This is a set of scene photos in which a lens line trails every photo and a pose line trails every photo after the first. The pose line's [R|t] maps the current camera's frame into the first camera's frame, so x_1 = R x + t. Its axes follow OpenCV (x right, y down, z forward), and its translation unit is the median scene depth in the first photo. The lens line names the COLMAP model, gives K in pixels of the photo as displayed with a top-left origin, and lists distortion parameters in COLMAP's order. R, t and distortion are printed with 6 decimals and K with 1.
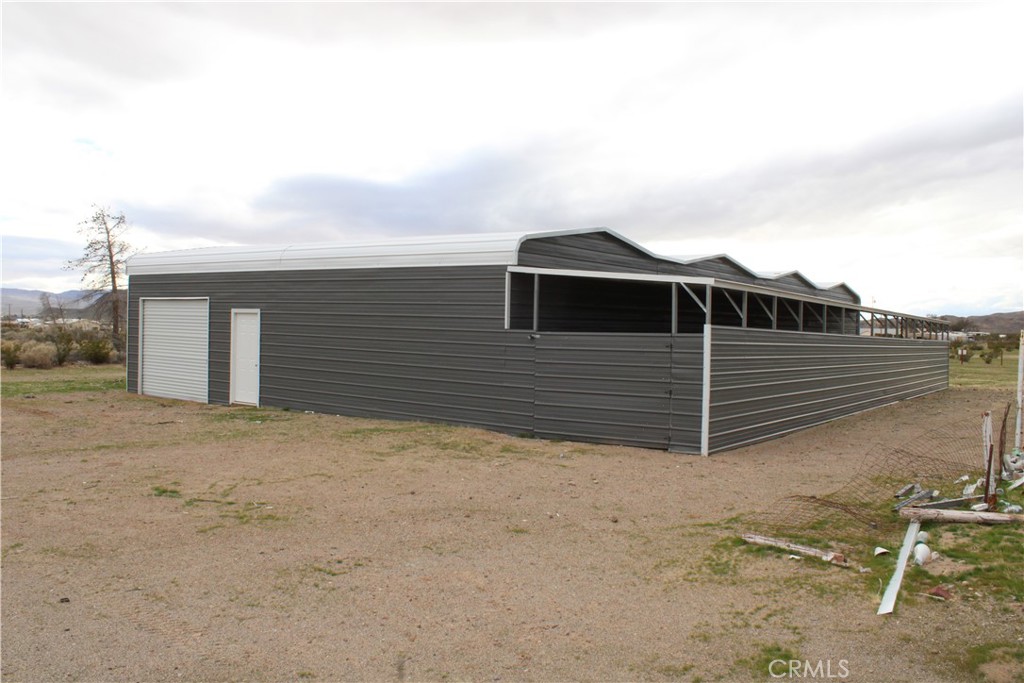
lens RADIAL K [[843.7, 0, 512.0], [0, 843.7, 341.5], [0, 0, 1]] dist [-0.167055, 0.151439]
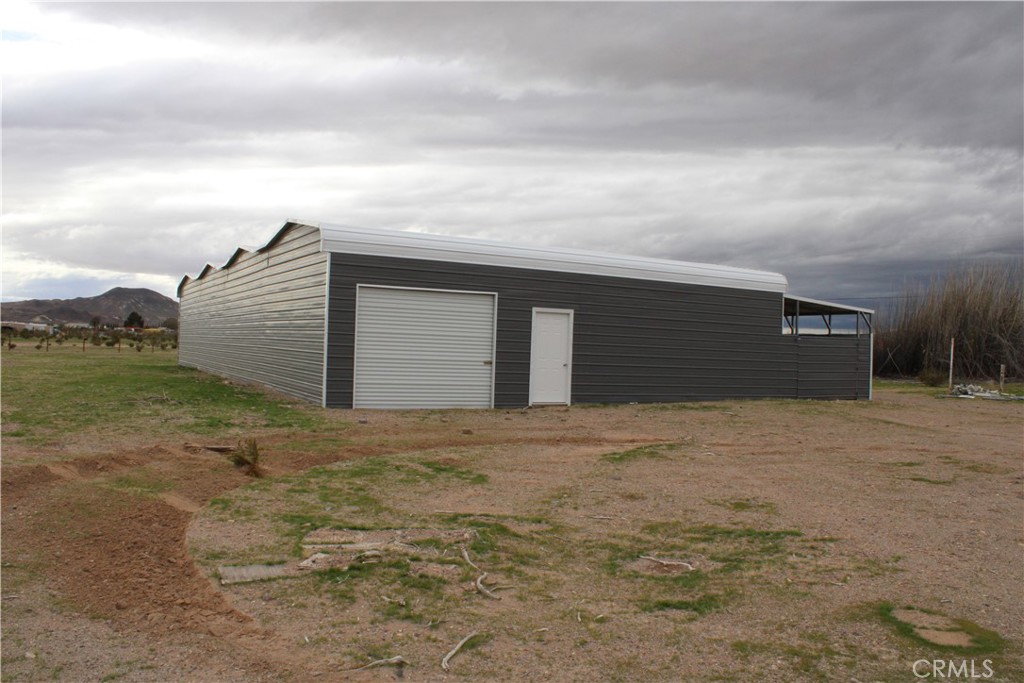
lens RADIAL K [[843.7, 0, 512.0], [0, 843.7, 341.5], [0, 0, 1]] dist [-0.167055, 0.151439]
pose [[0.444367, -0.010062, 0.895788, -1.270524], [-0.011678, 0.999787, 0.017023, -0.016664], [-0.895769, -0.018025, 0.444155, 0.603343]]
